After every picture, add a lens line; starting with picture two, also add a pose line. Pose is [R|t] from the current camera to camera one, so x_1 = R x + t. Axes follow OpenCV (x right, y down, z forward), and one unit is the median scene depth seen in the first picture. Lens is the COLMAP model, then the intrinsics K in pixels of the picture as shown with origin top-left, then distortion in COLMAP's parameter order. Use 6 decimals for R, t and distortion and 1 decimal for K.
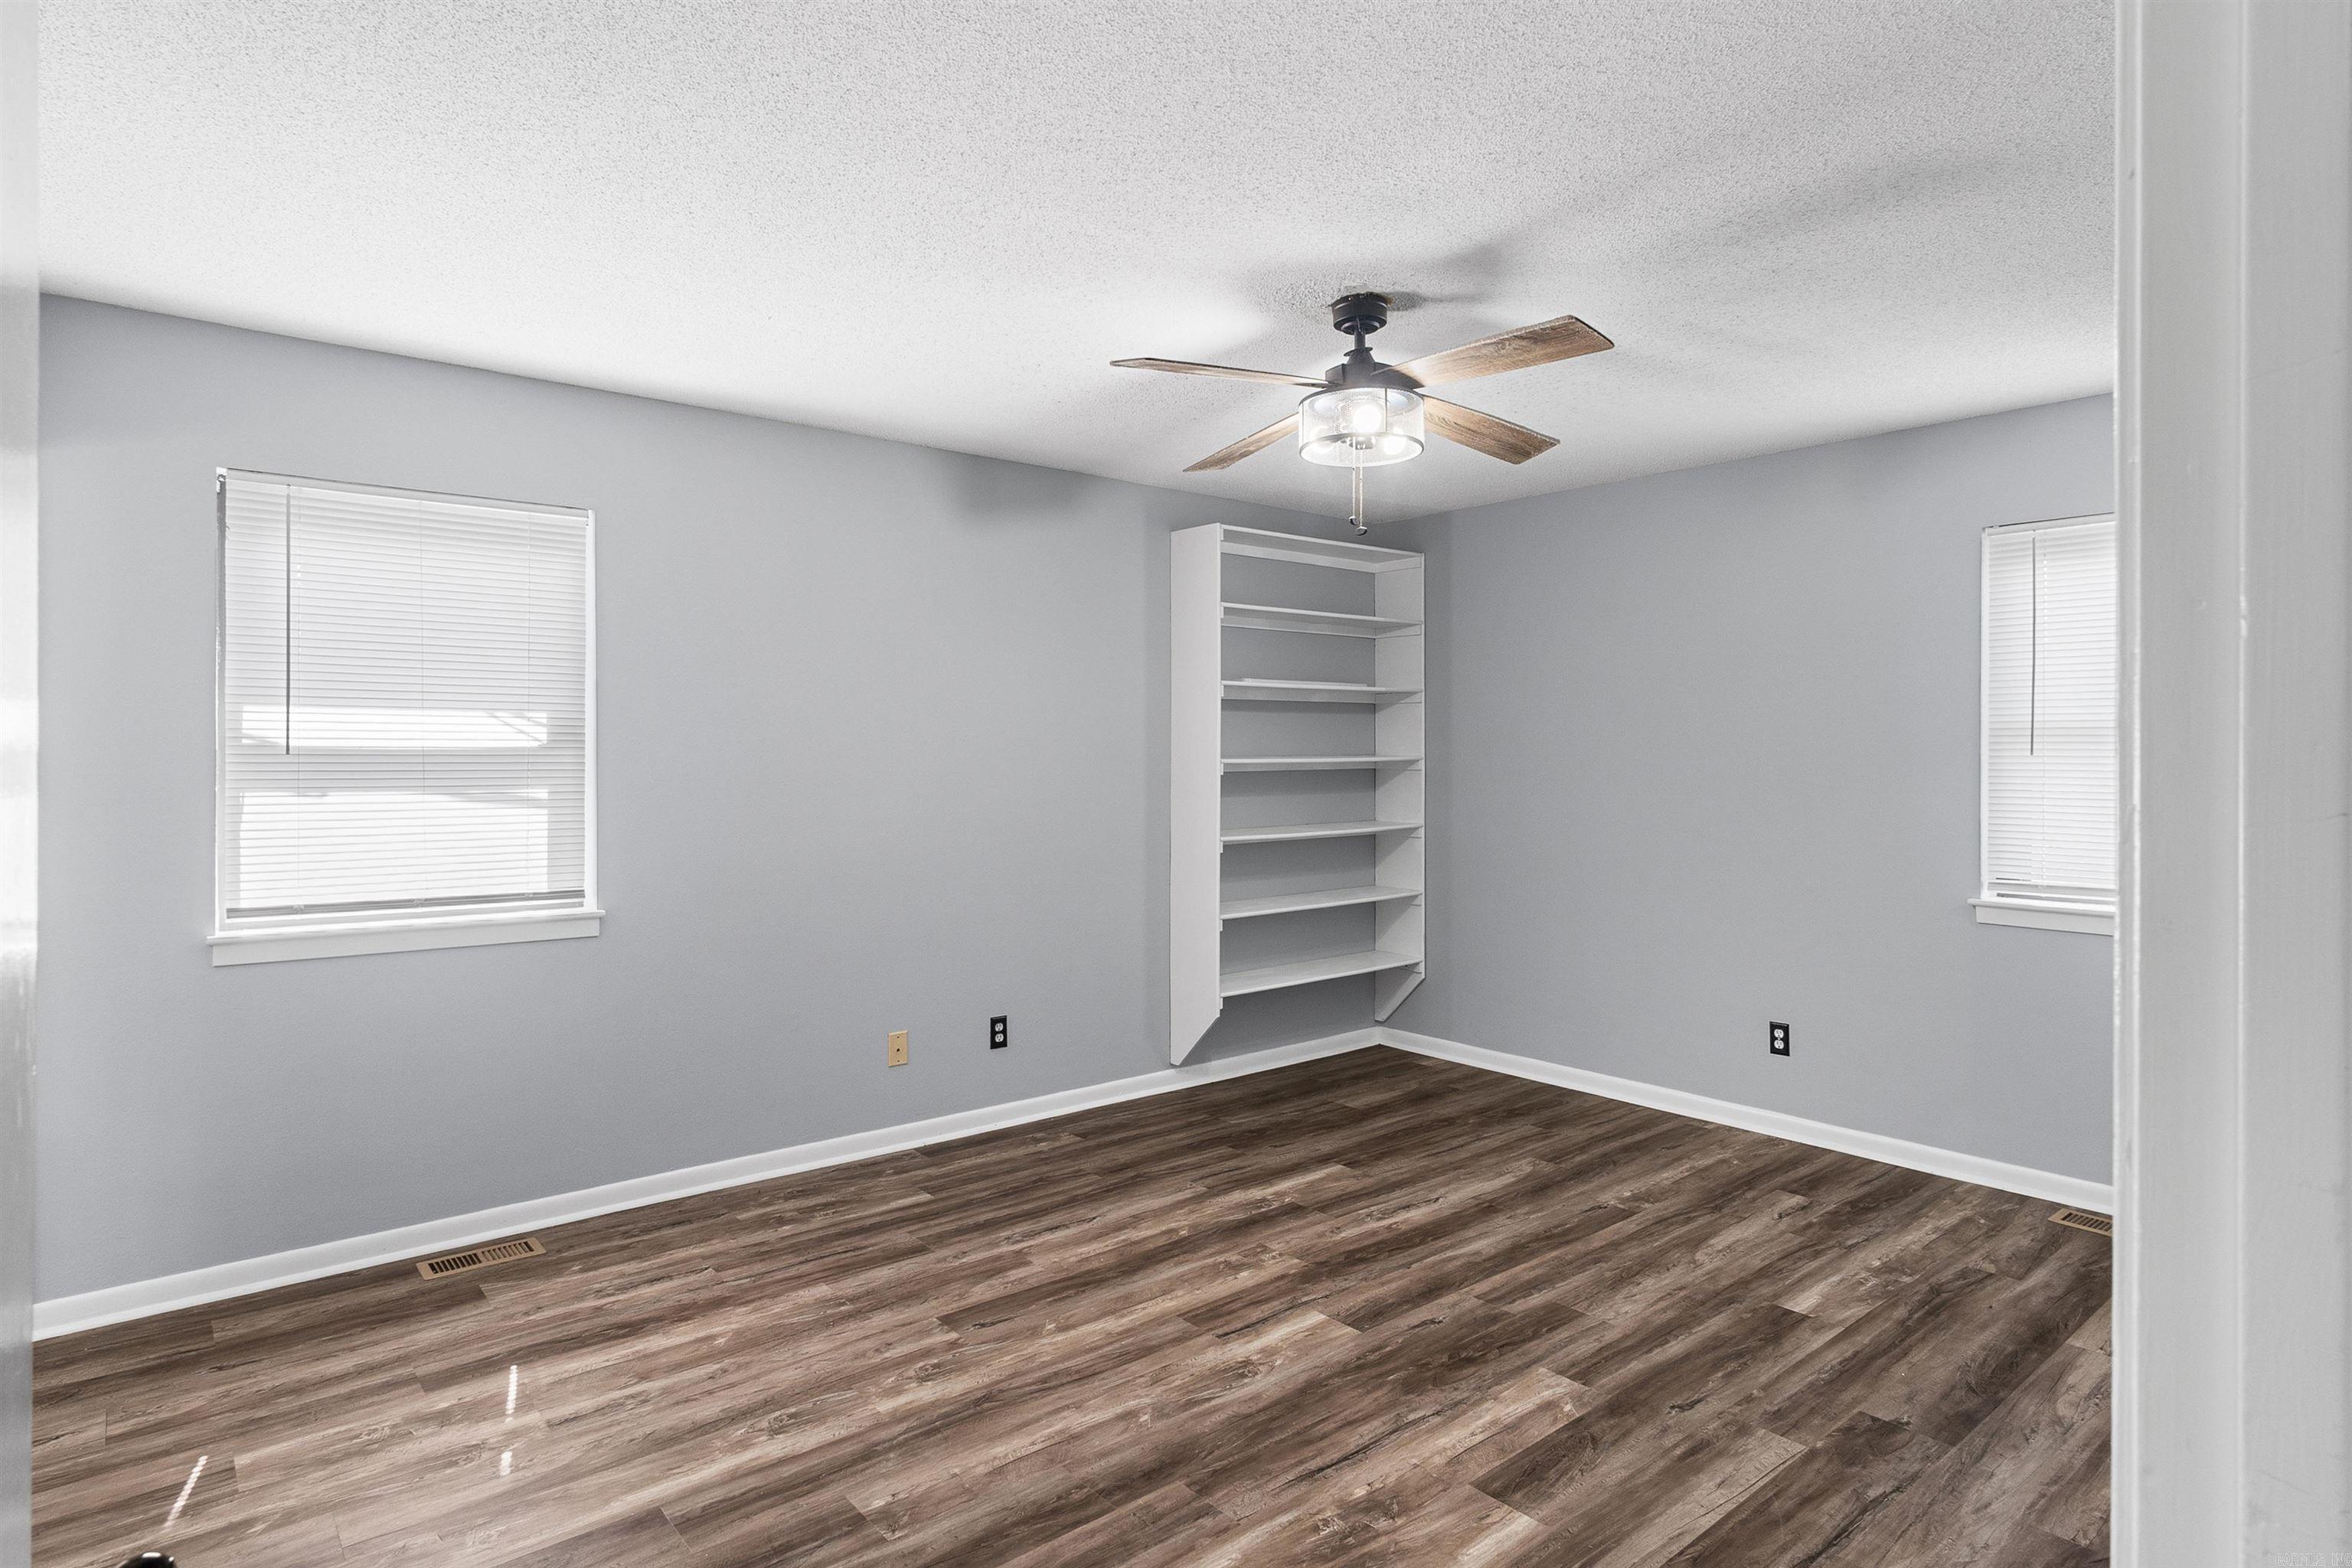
lens RADIAL K [[1275.8, 0, 1211.2], [0, 1275.8, 753.2], [0, 0, 1]] dist [-0.020557, 0.012155]
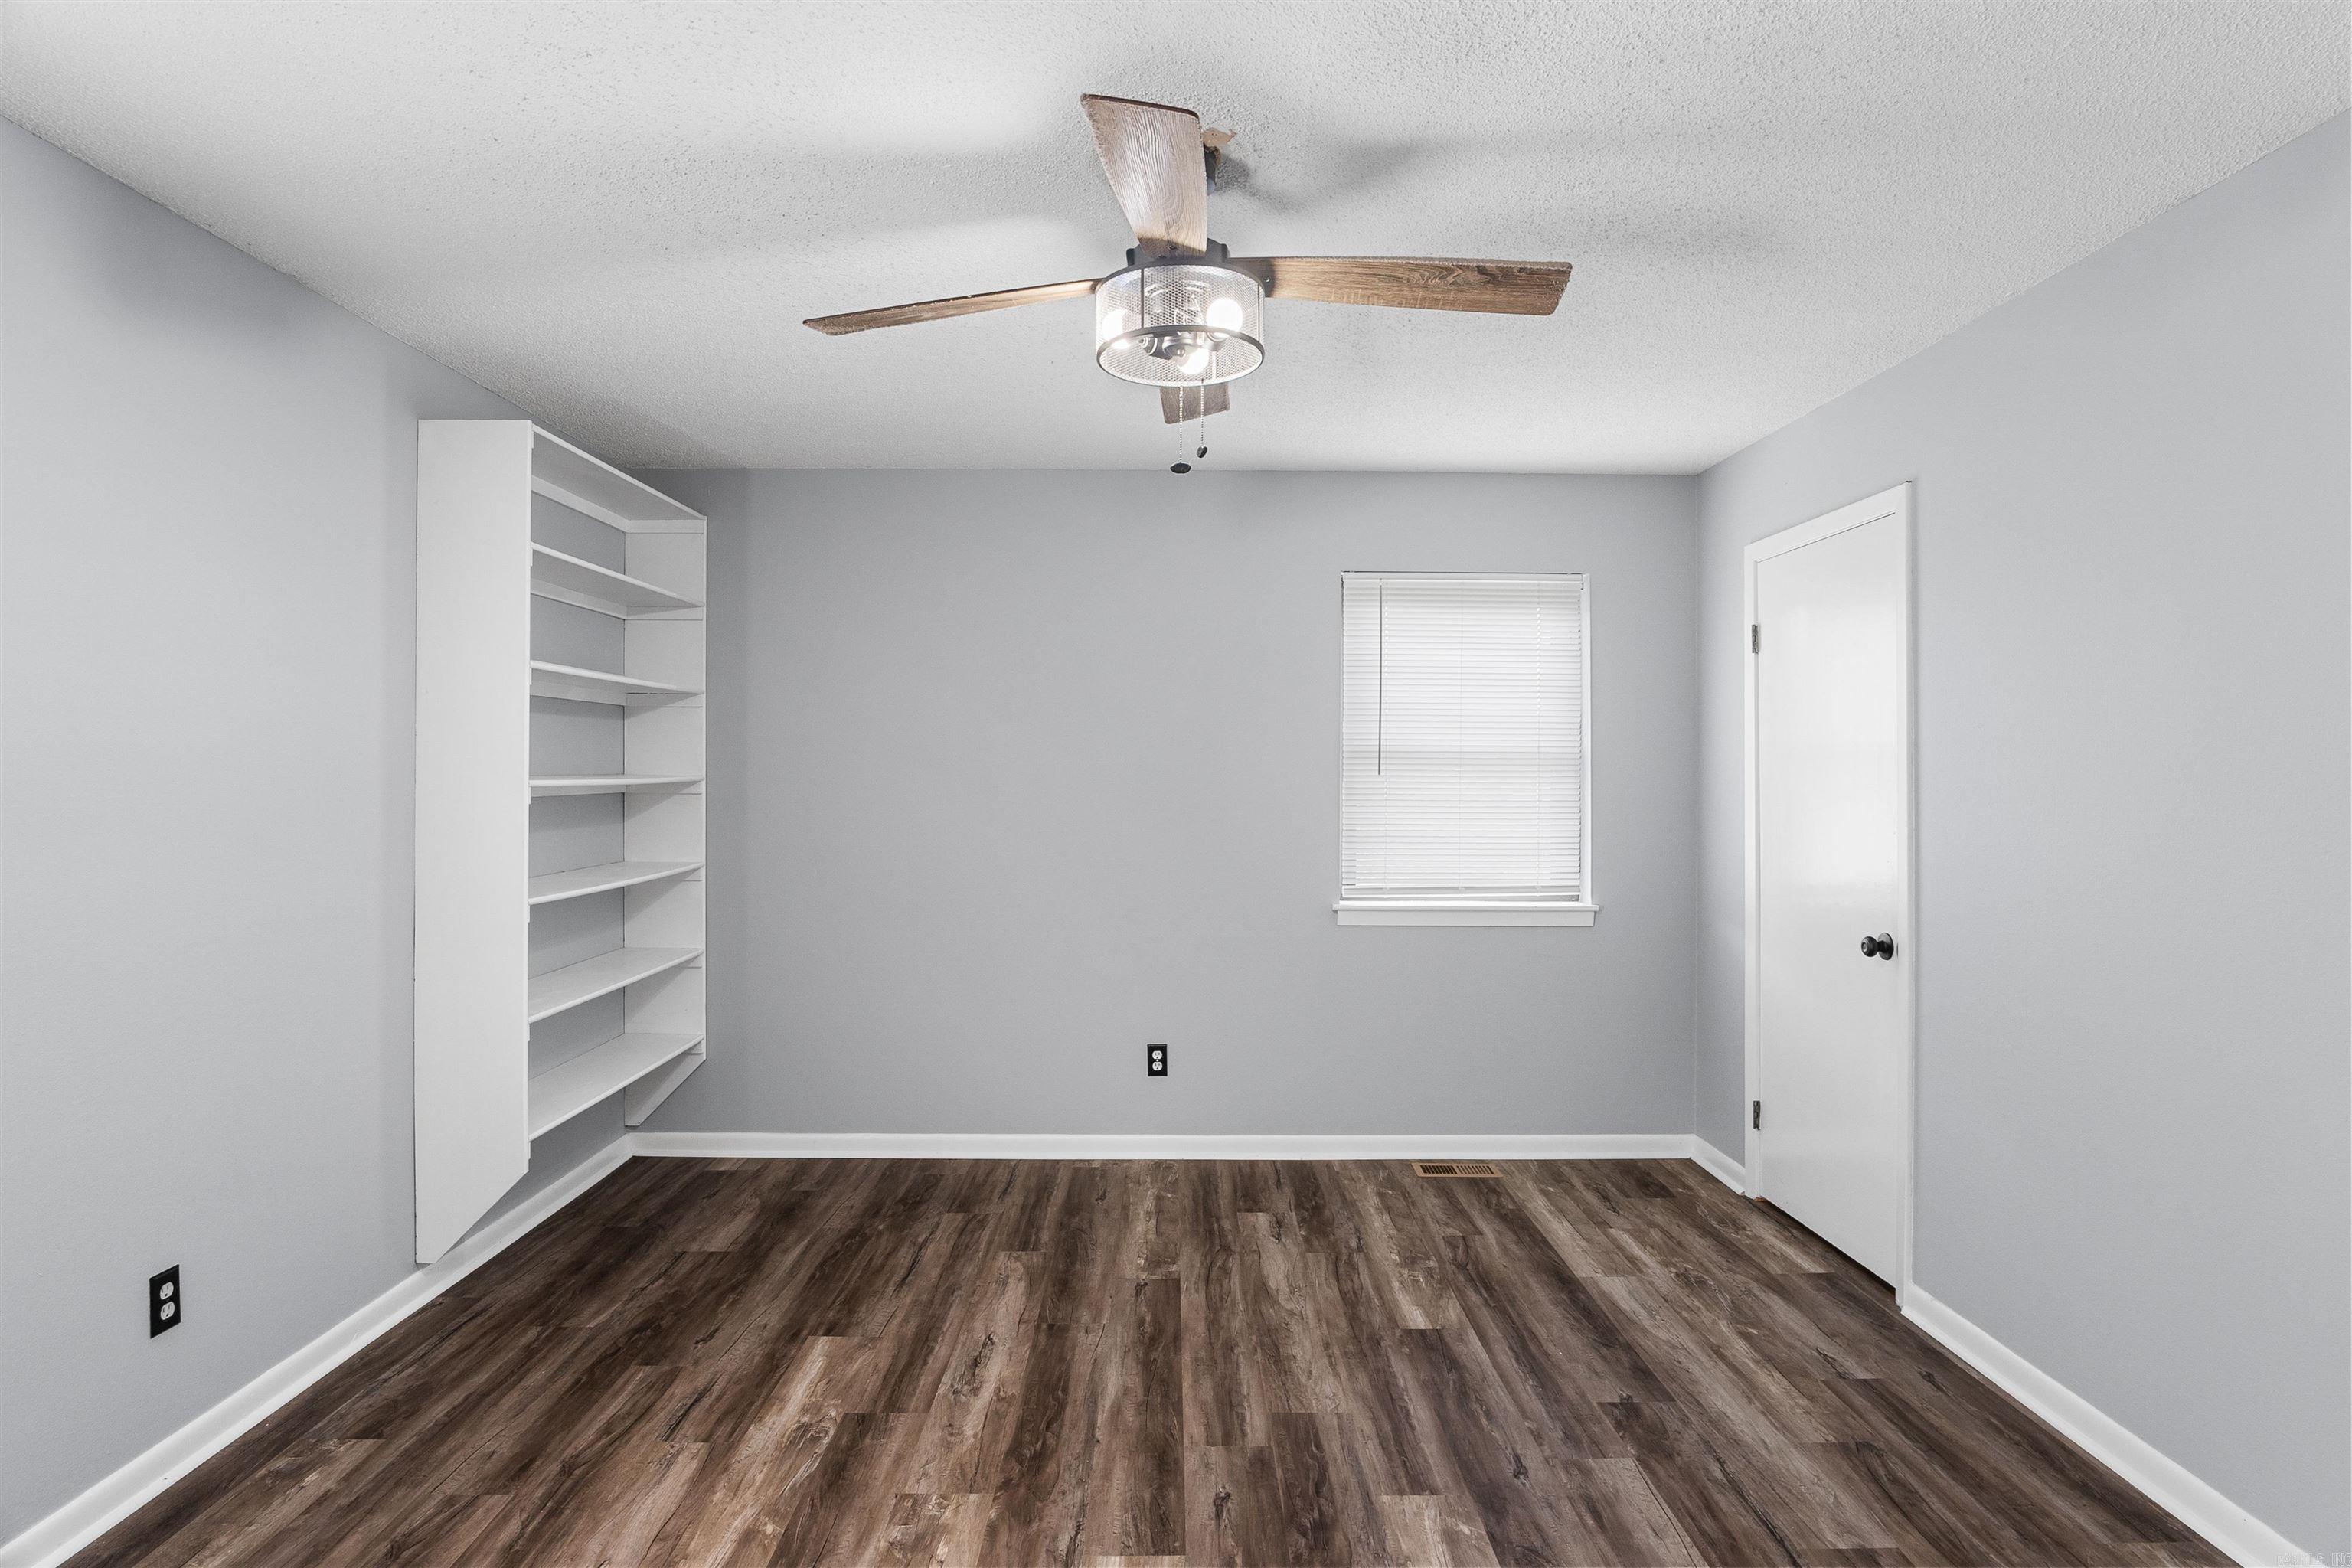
lens RADIAL K [[1246.6, 0, 1211.7], [0, 1246.6, 776.6], [0, 0, 1]] dist [-0.028256, 0.002539]
pose [[0.640263, -0.000228, 0.768156, -0.320057], [-0.001221, 0.999998, 0.001315, 0.001696], [-0.768155, -0.001779, 0.640261, 0.402107]]
